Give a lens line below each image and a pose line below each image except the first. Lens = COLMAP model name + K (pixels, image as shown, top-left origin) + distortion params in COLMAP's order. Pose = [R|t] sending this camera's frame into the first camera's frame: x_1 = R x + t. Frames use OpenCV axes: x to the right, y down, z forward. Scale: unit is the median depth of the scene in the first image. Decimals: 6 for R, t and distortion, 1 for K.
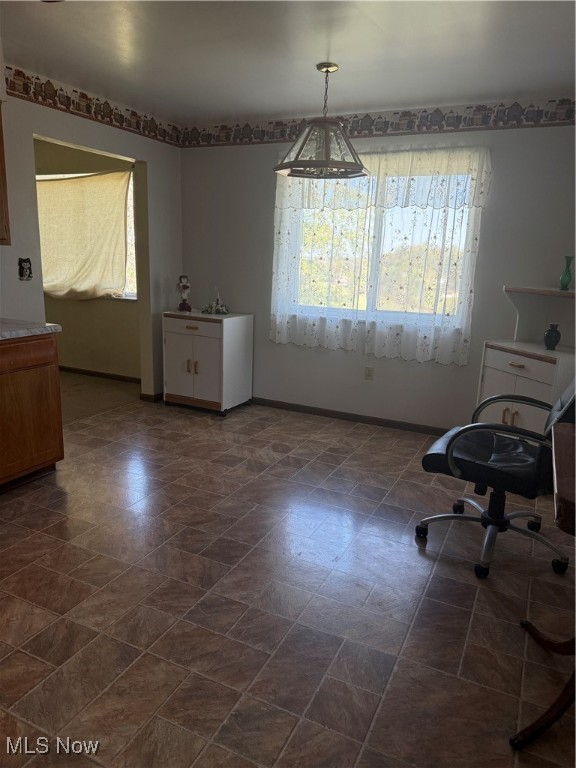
lens RADIAL K [[541.3, 0, 291.0], [0, 541.3, 382.9], [0, 0, 1]] dist [0.074604, -0.058413]
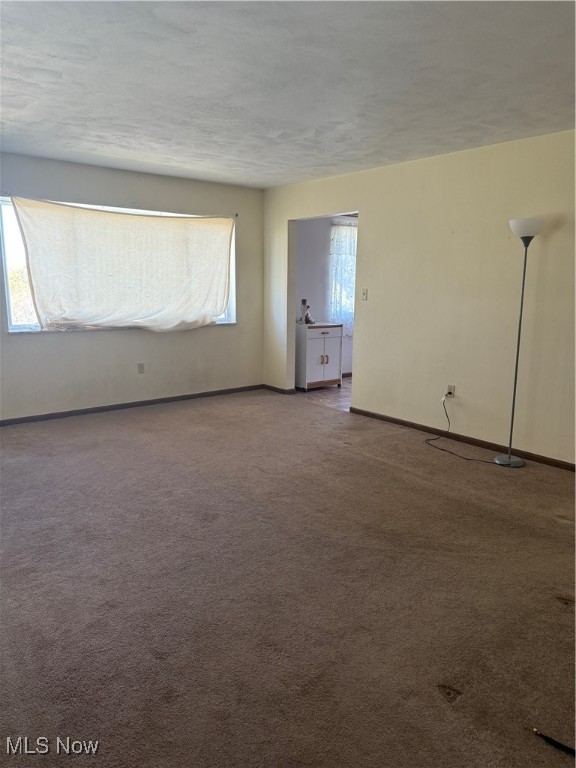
lens RADIAL K [[541.3, 0, 291.0], [0, 541.3, 382.9], [0, 0, 1]] dist [0.074604, -0.058413]
pose [[0.395970, -0.196439, 0.897006, -1.555696], [0.215686, 0.969418, 0.117085, -0.160404], [-0.892573, 0.147109, 0.426230, 0.461856]]
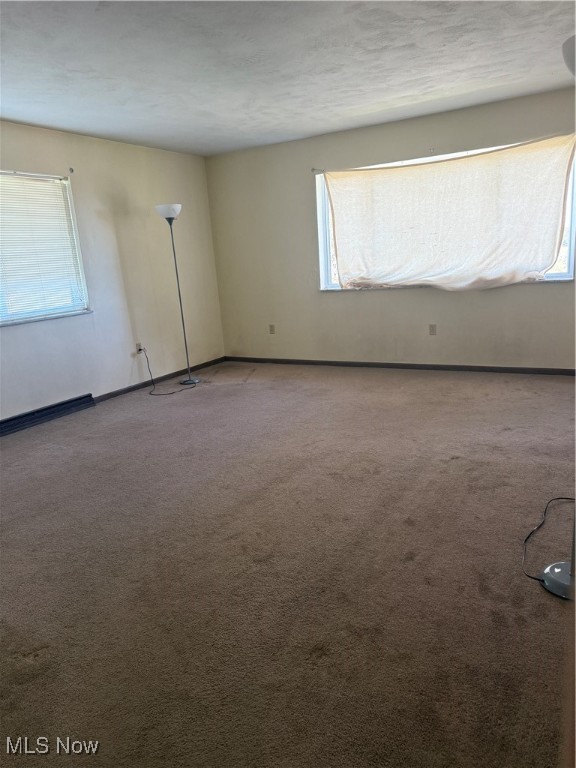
lens RADIAL K [[541.3, 0, 291.0], [0, 541.3, 382.9], [0, 0, 1]] dist [0.074604, -0.058413]
pose [[0.991337, -0.089869, -0.095783, -0.771256], [0.089581, 0.995953, -0.007311, -0.024422], [0.096052, -0.001332, 0.995375, 0.087567]]
